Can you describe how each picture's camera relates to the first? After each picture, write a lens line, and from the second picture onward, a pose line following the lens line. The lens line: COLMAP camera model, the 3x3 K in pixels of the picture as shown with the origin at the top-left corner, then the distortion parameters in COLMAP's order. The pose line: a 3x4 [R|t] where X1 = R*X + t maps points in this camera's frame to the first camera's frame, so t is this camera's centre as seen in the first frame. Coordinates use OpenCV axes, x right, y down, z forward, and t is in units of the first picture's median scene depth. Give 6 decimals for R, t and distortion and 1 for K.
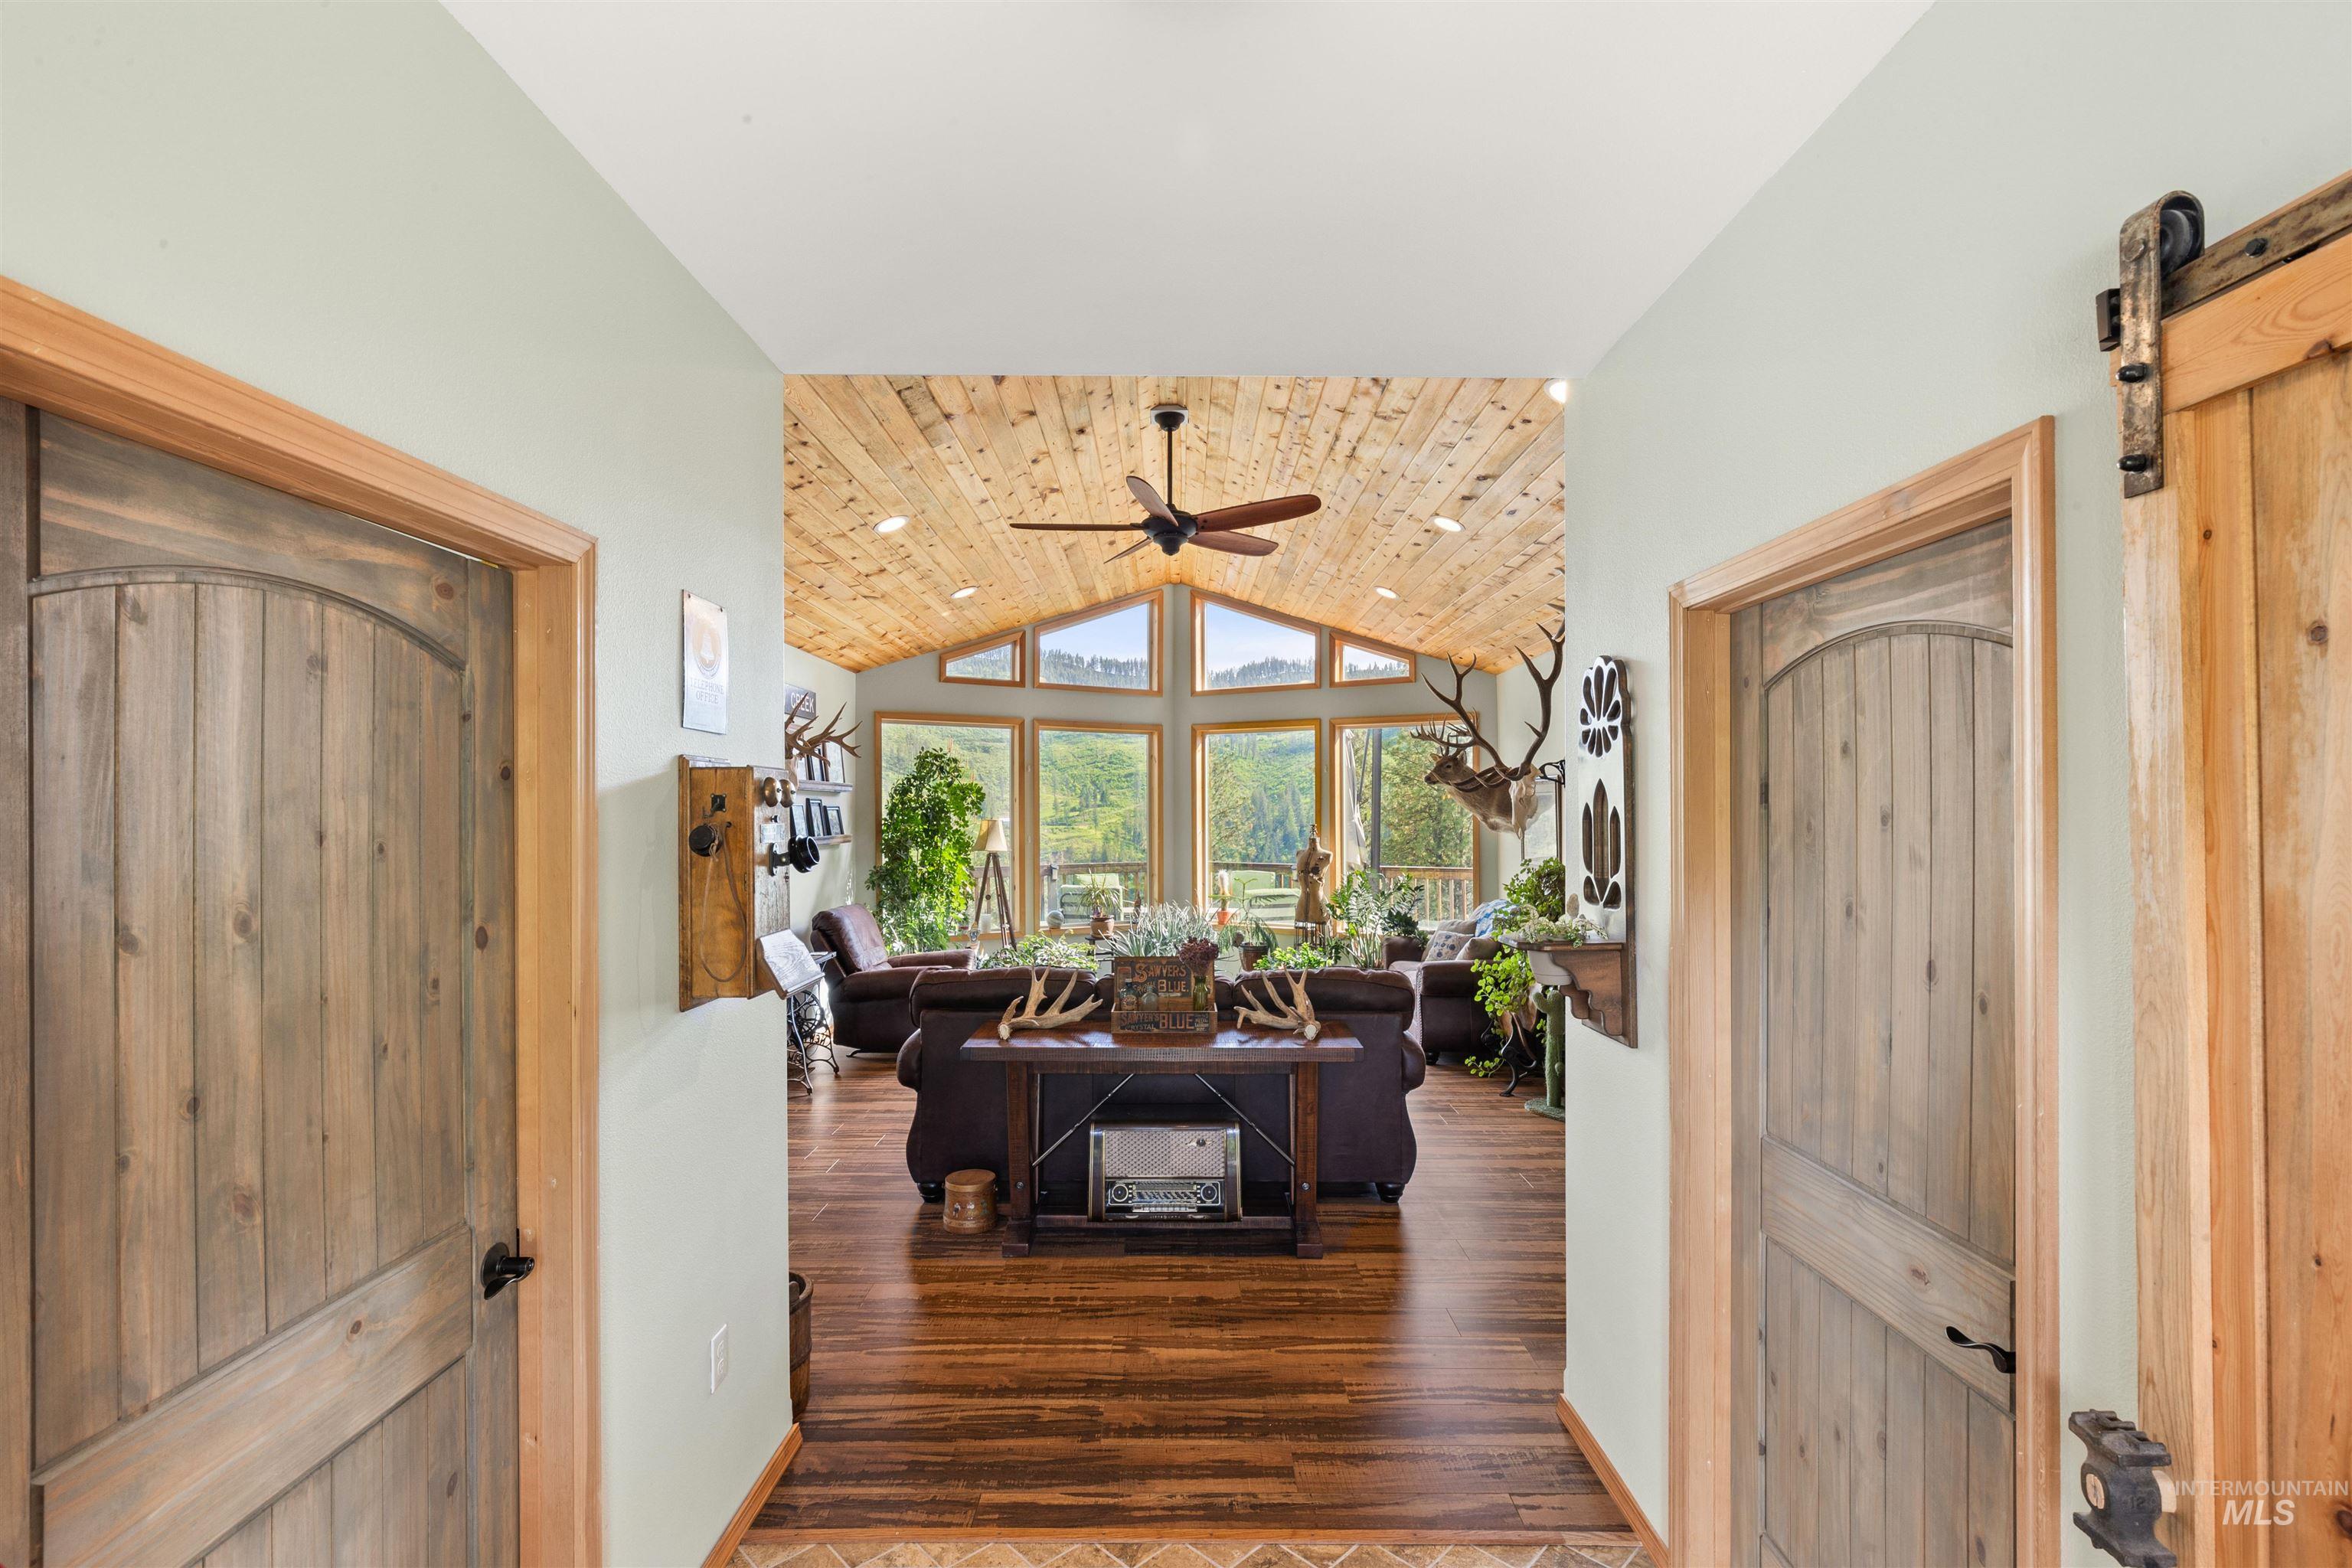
lens RADIAL K [[1076.3, 0, 1166.4], [0, 1076.3, 801.1], [0, 0, 1]] dist [-0.001168, -0.000244]
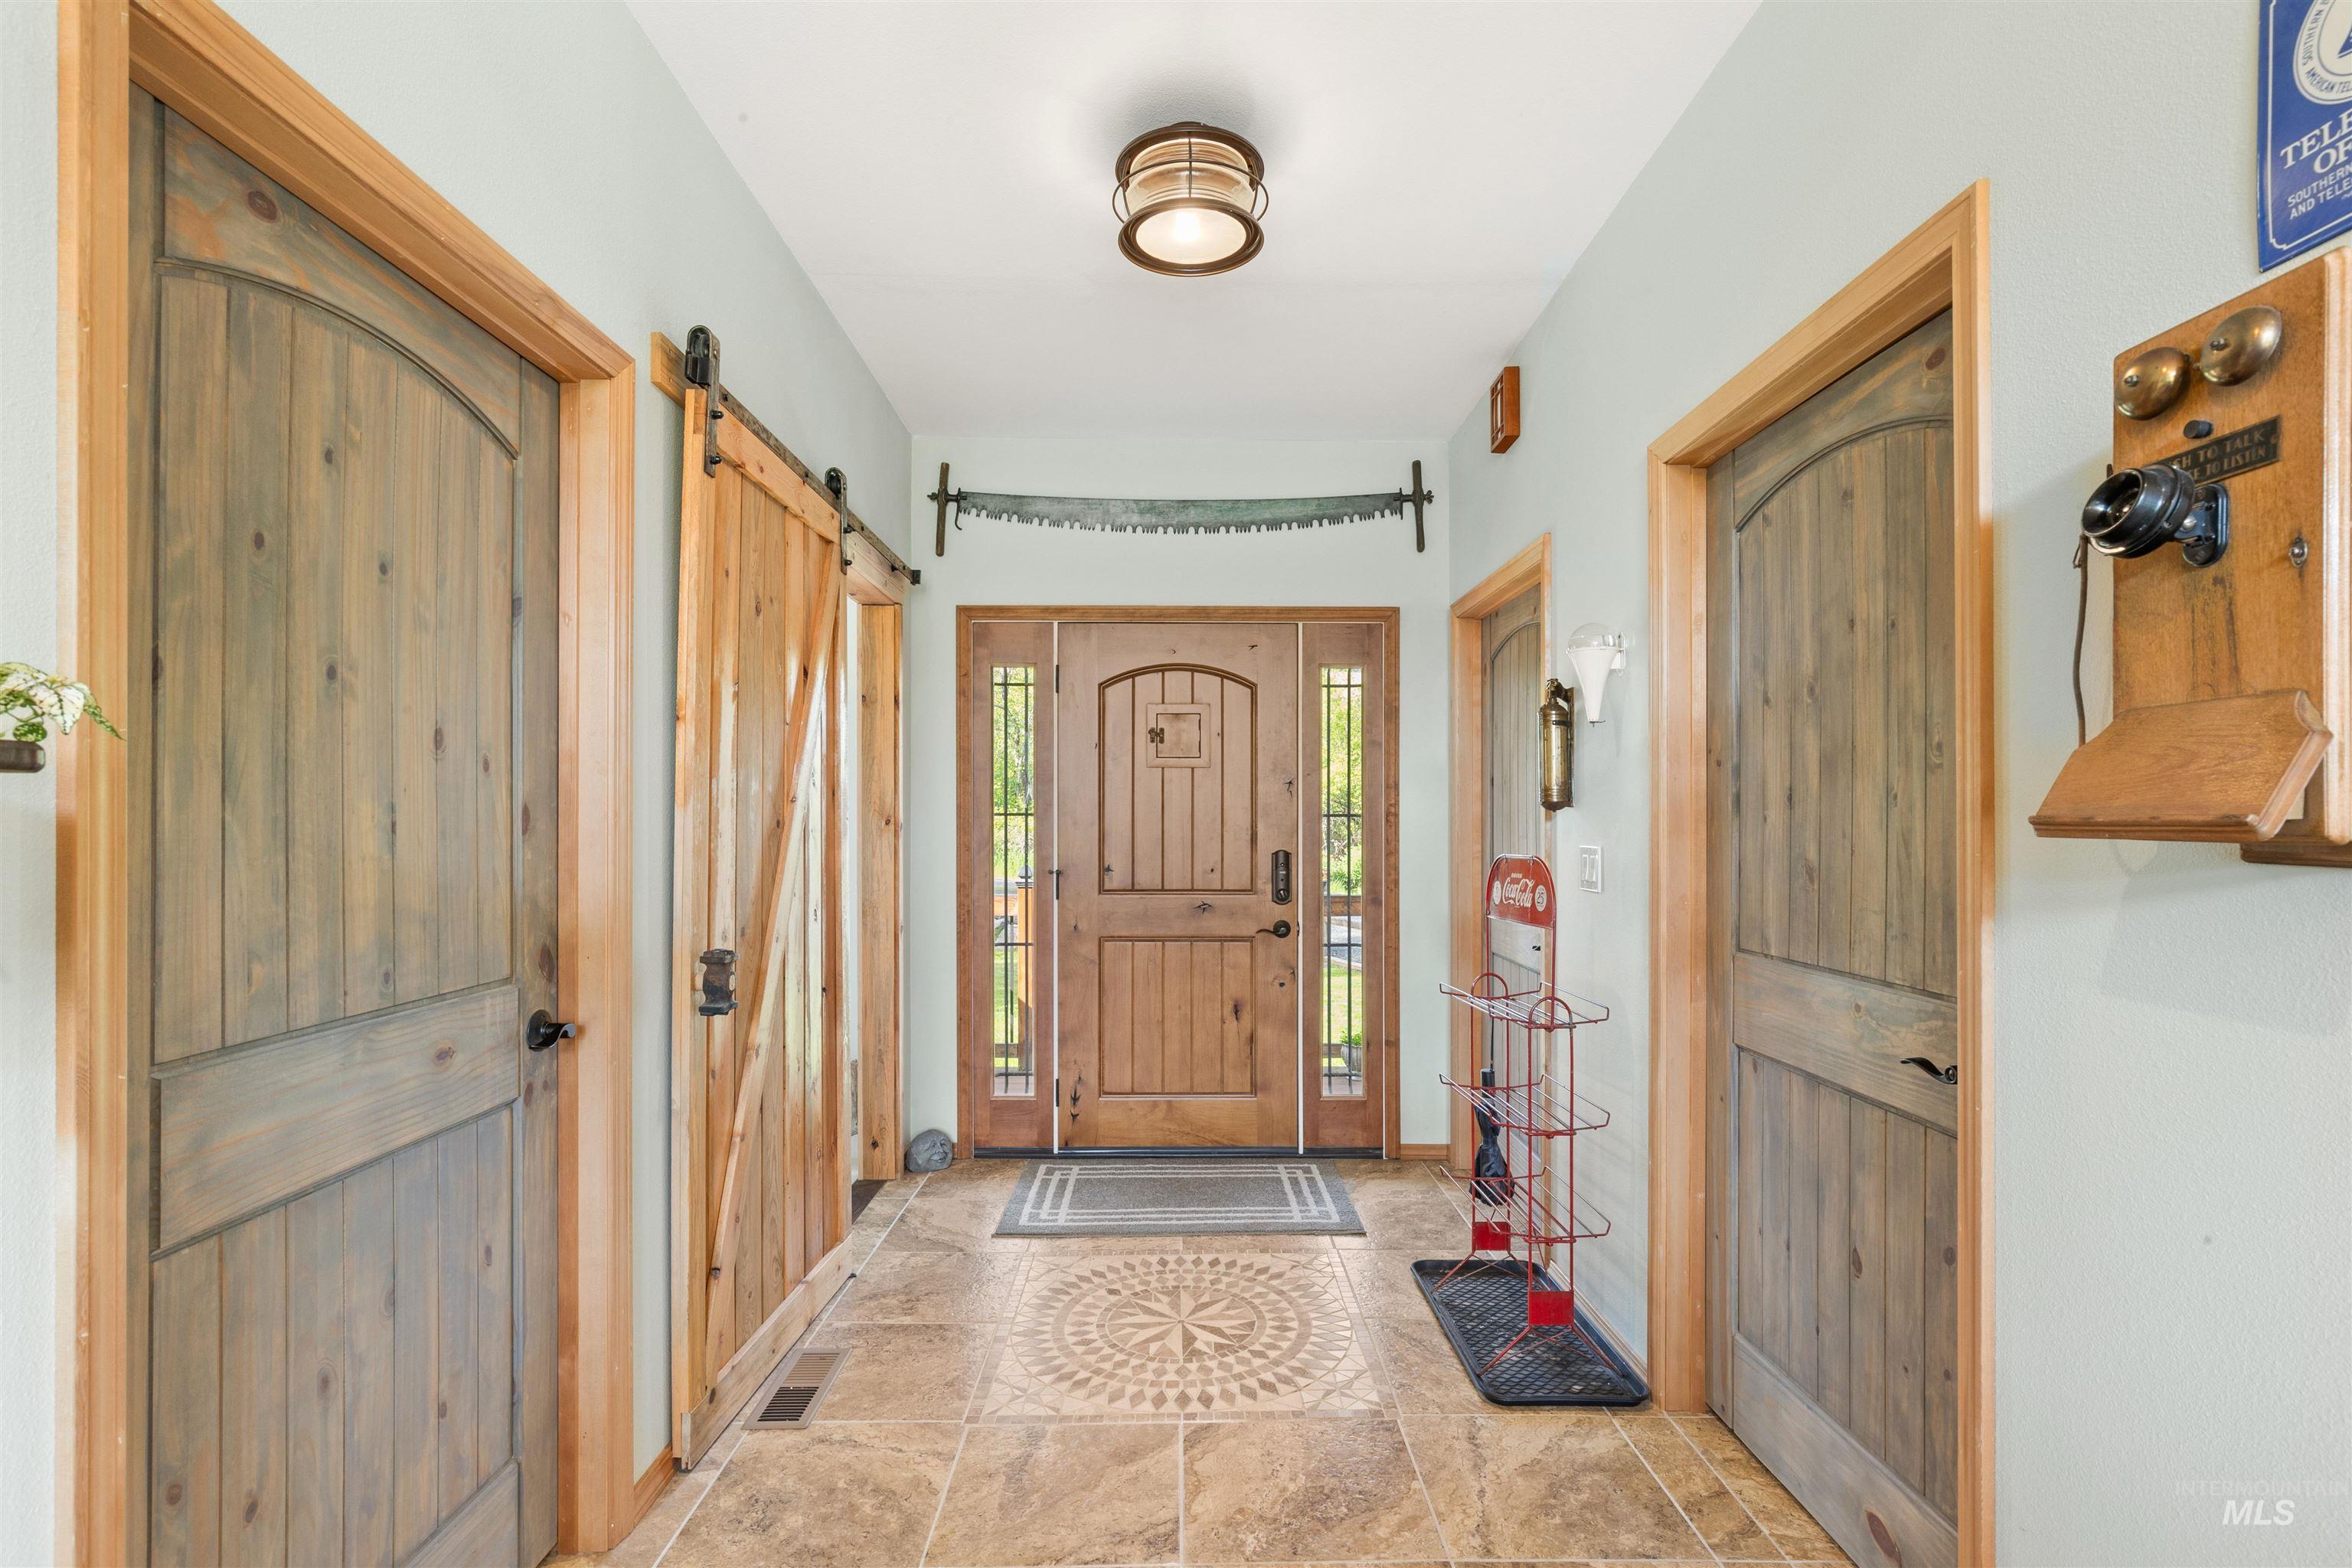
lens RADIAL K [[839.2, 0, 1170.5], [0, 839.2, 788.1], [0, 0, 1]] dist [-0.001911, -0.000195]
pose [[-0.999907, 0.003070, -0.013288, 0.075031], [0.003166, 0.999969, -0.007168, 0.265005], [0.013265, -0.007209, -0.999886, 2.228009]]
